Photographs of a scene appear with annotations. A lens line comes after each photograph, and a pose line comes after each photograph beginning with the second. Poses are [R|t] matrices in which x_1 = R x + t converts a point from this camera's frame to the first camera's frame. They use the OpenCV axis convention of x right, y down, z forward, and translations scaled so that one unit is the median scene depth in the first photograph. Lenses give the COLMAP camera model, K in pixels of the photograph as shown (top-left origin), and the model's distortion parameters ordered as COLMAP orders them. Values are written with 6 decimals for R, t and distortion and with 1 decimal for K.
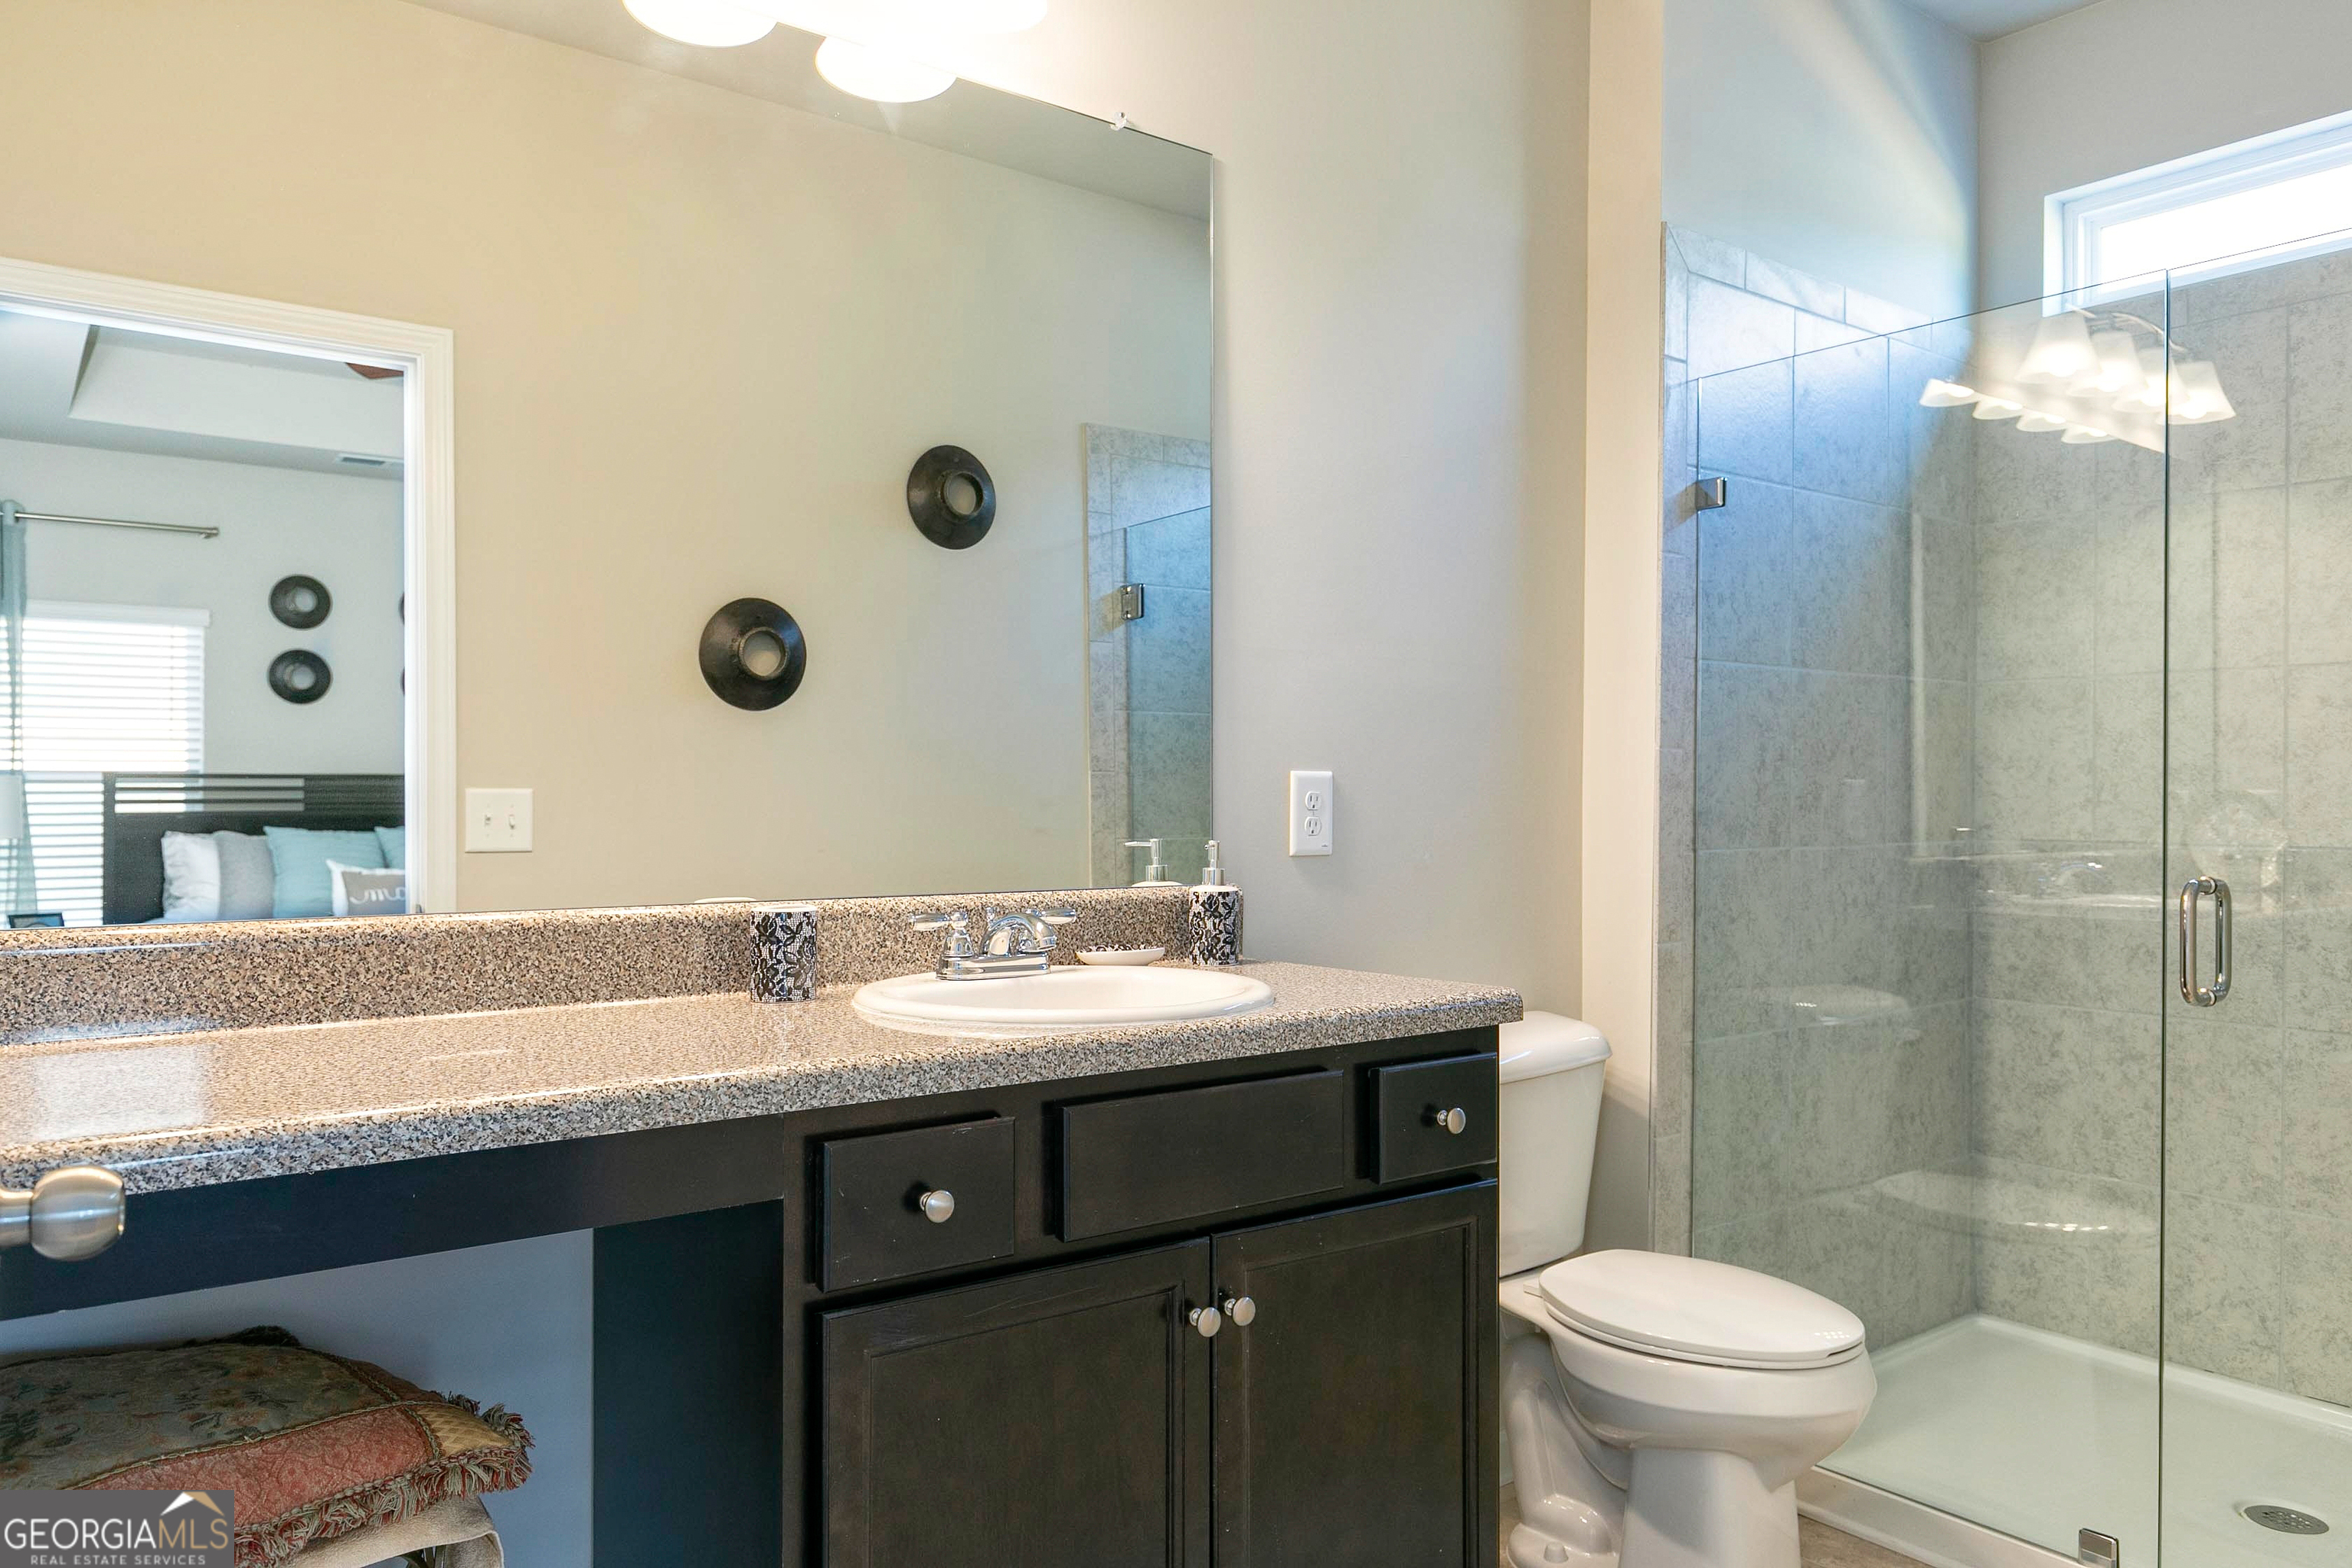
lens RADIAL K [[1584.4, 0, 1187.0], [0, 1584.4, 783.5], [0, 0, 1]] dist [-0.022480, -0.003042]
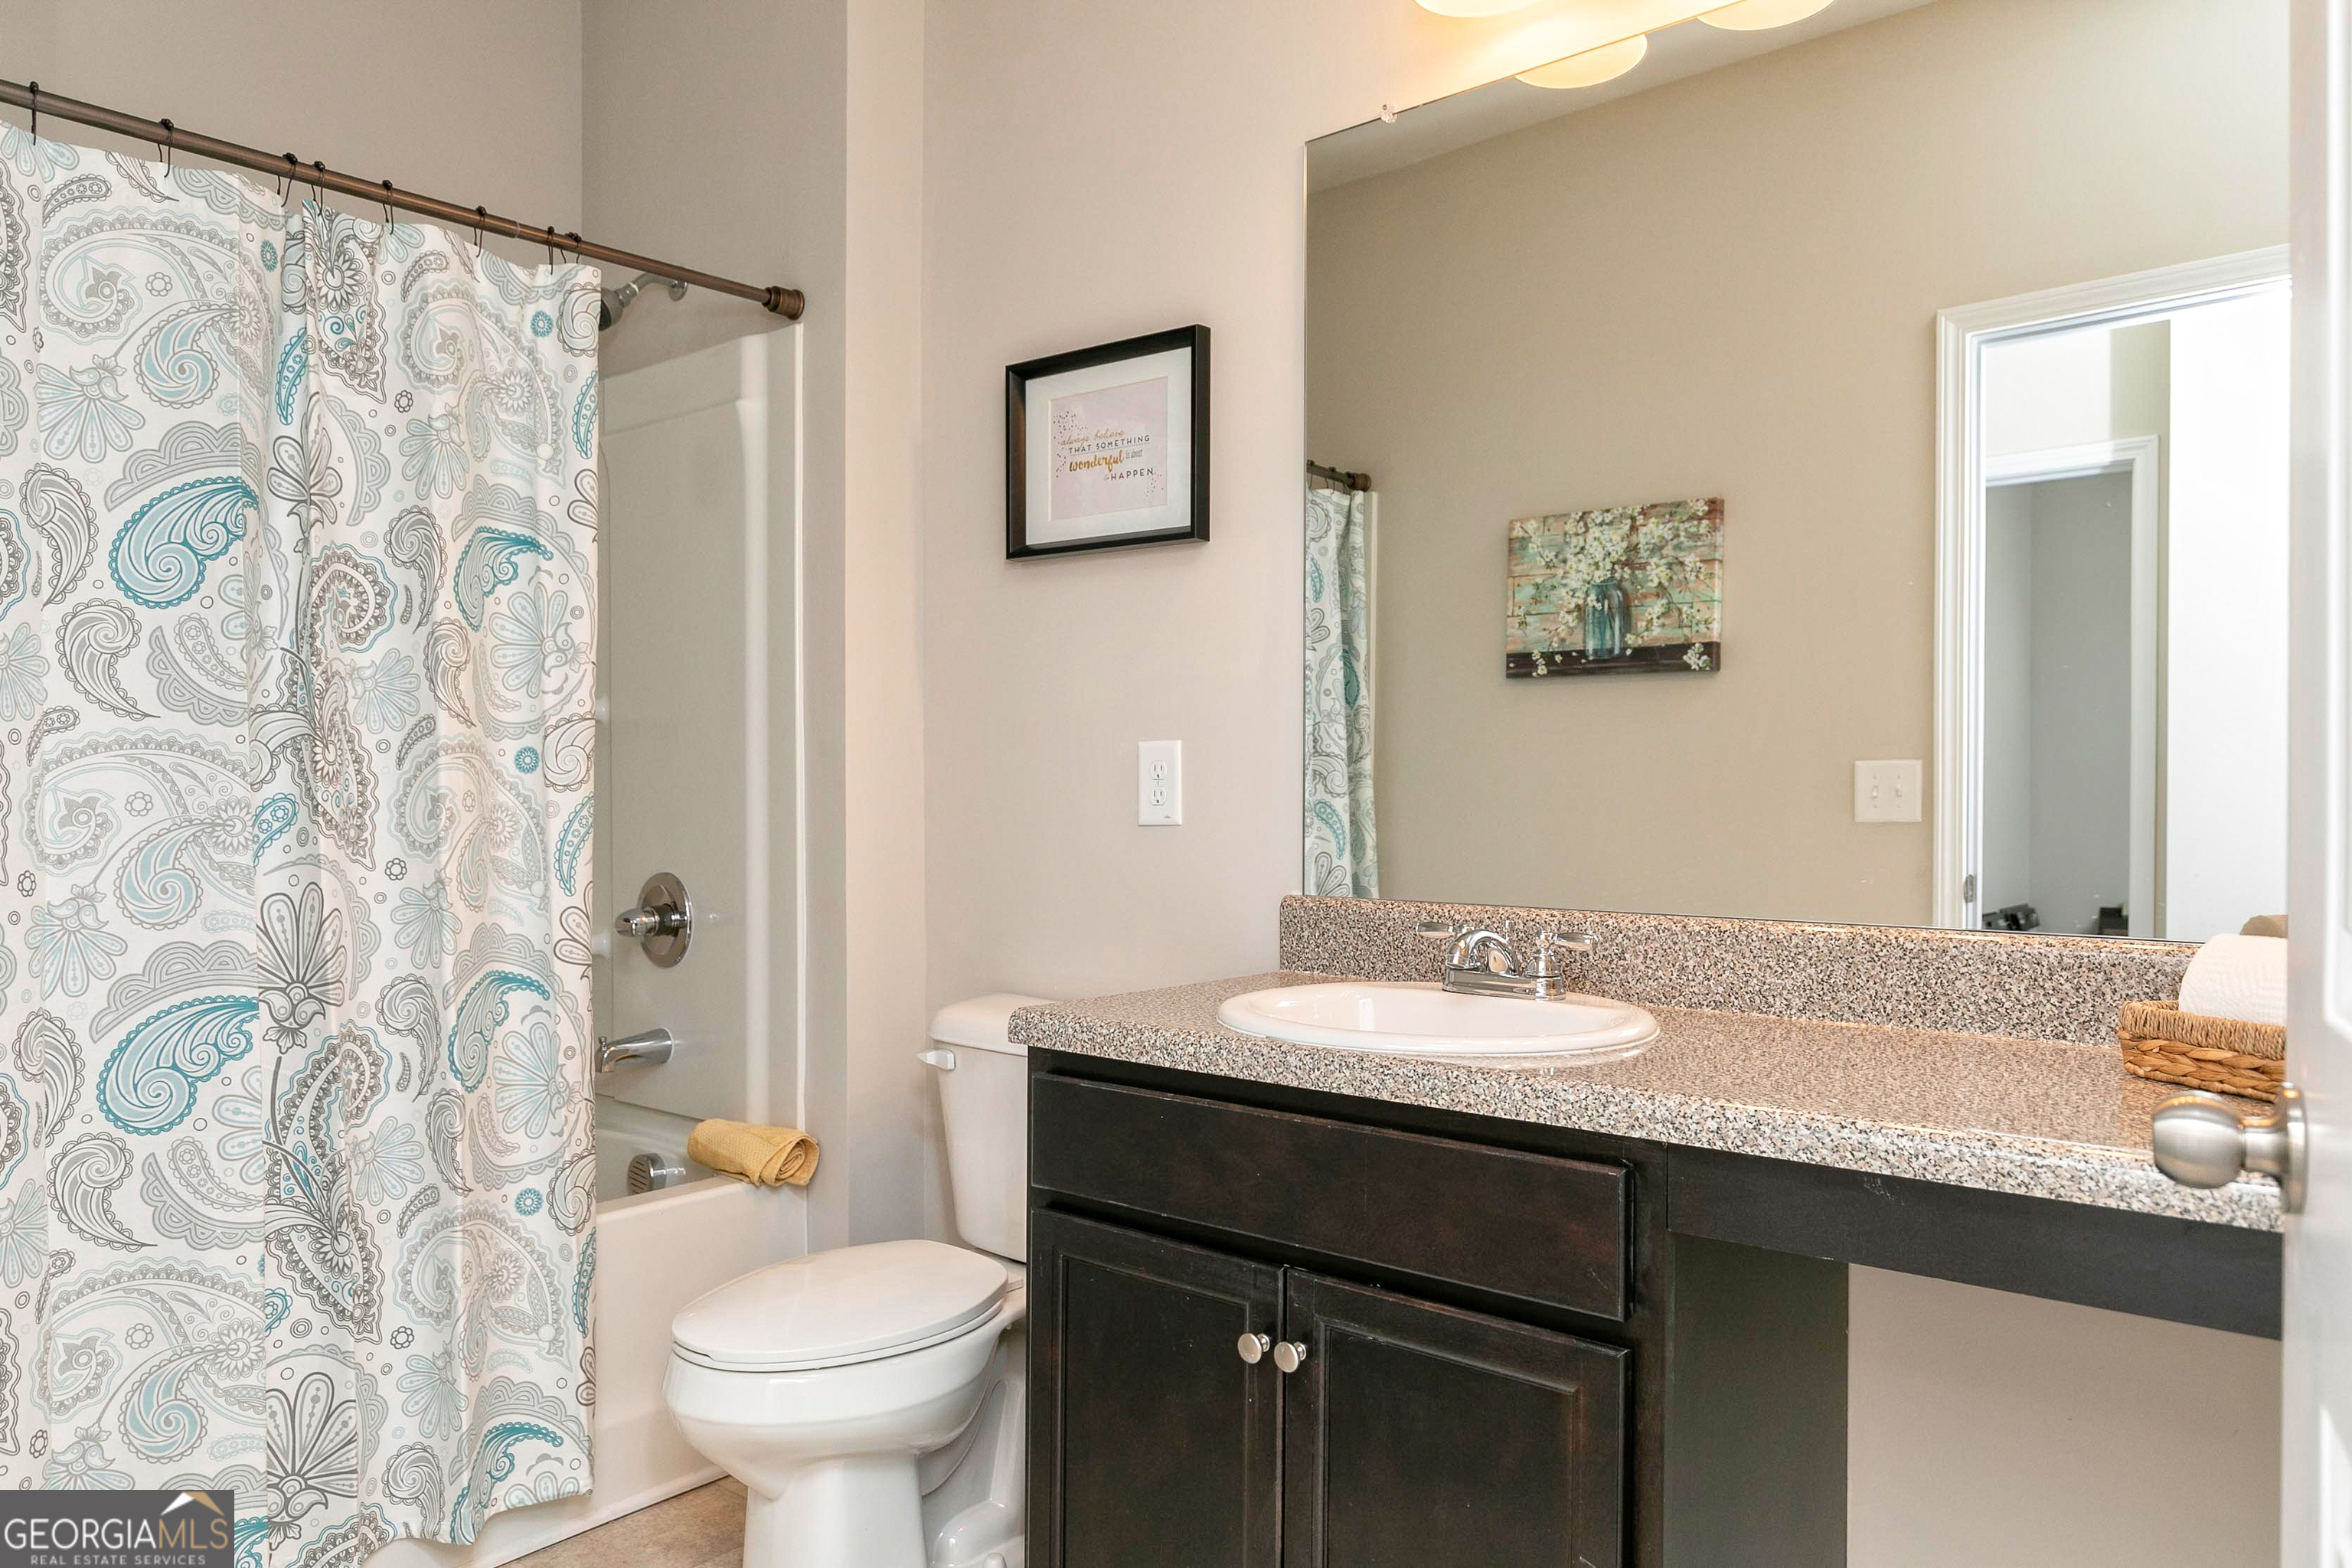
lens RADIAL K [[1584.4, 0, 1186.9], [0, 1584.4, 794.3], [0, 0, 1]] dist [-0.022480, -0.003042]
pose [[0.205728, -0.006622, -0.978587, 0.317830], [-0.000604, 0.999976, -0.006893, 0.005539], [0.978609, 0.002009, 0.205719, 0.262064]]
